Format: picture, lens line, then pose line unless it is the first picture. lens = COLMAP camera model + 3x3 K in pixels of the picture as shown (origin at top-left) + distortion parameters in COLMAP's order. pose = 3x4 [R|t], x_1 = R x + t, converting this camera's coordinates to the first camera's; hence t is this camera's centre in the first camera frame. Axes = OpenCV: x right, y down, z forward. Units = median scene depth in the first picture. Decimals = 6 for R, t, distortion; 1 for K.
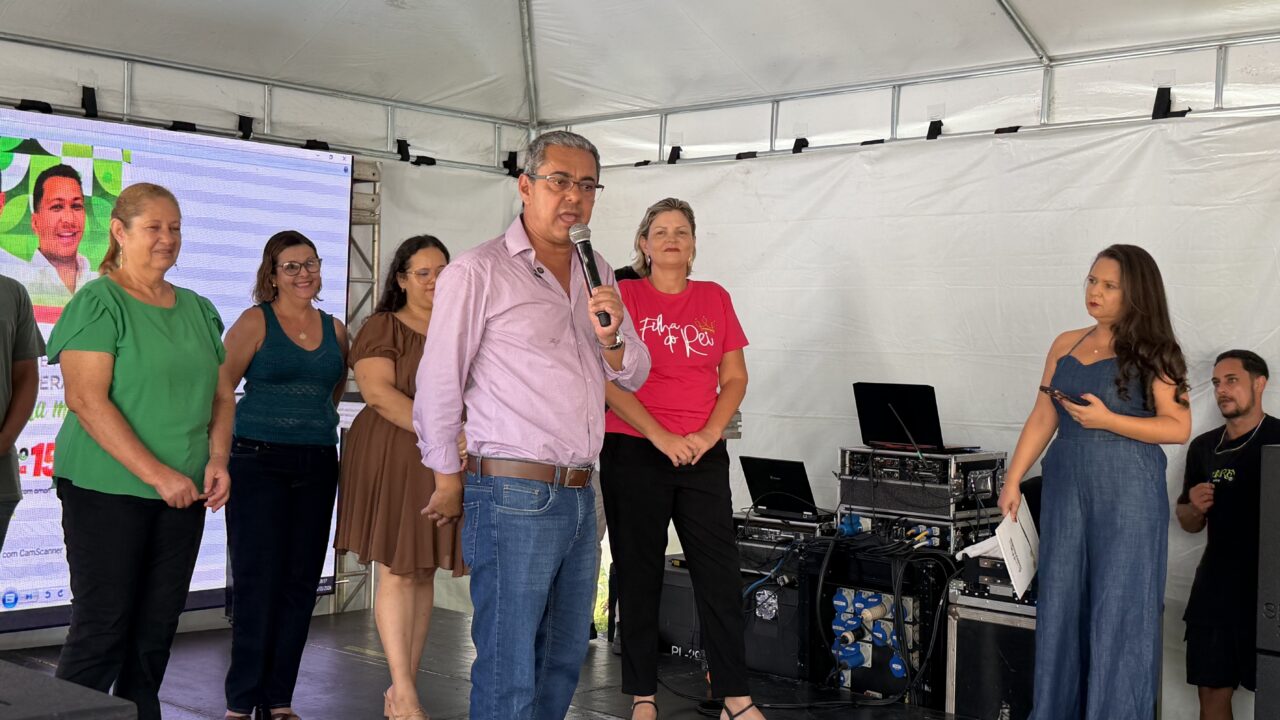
lens RADIAL K [[1480.8, 0, 617.7], [0, 1480.8, 432.2], [0, 0, 1]] dist [-0.034321, 0.000000]
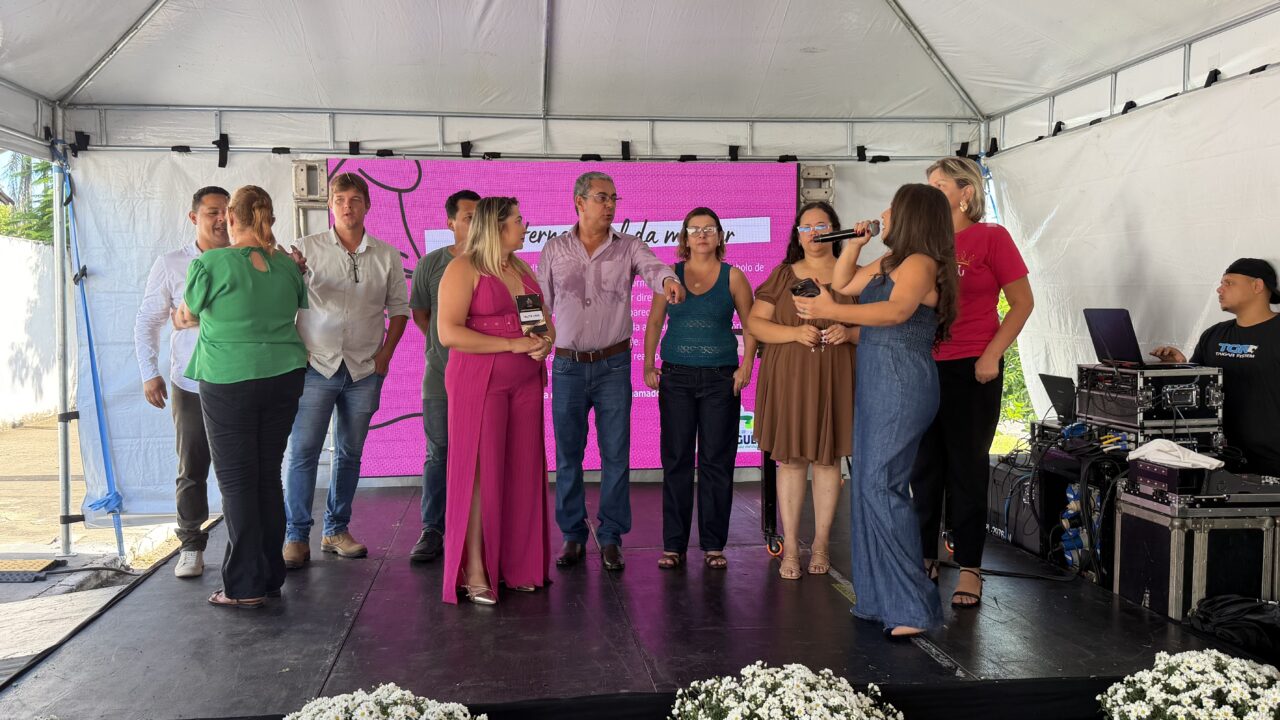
lens RADIAL K [[1046.5, 0, 614.0], [0, 1046.5, 392.1], [0, 0, 1]] dist [0.071430, -0.043488]
pose [[0.764024, 0.024159, -0.644736, 0.376862], [-0.007483, 0.999563, 0.028586, 0.009985], [0.645145, -0.017016, 0.763871, 0.094550]]
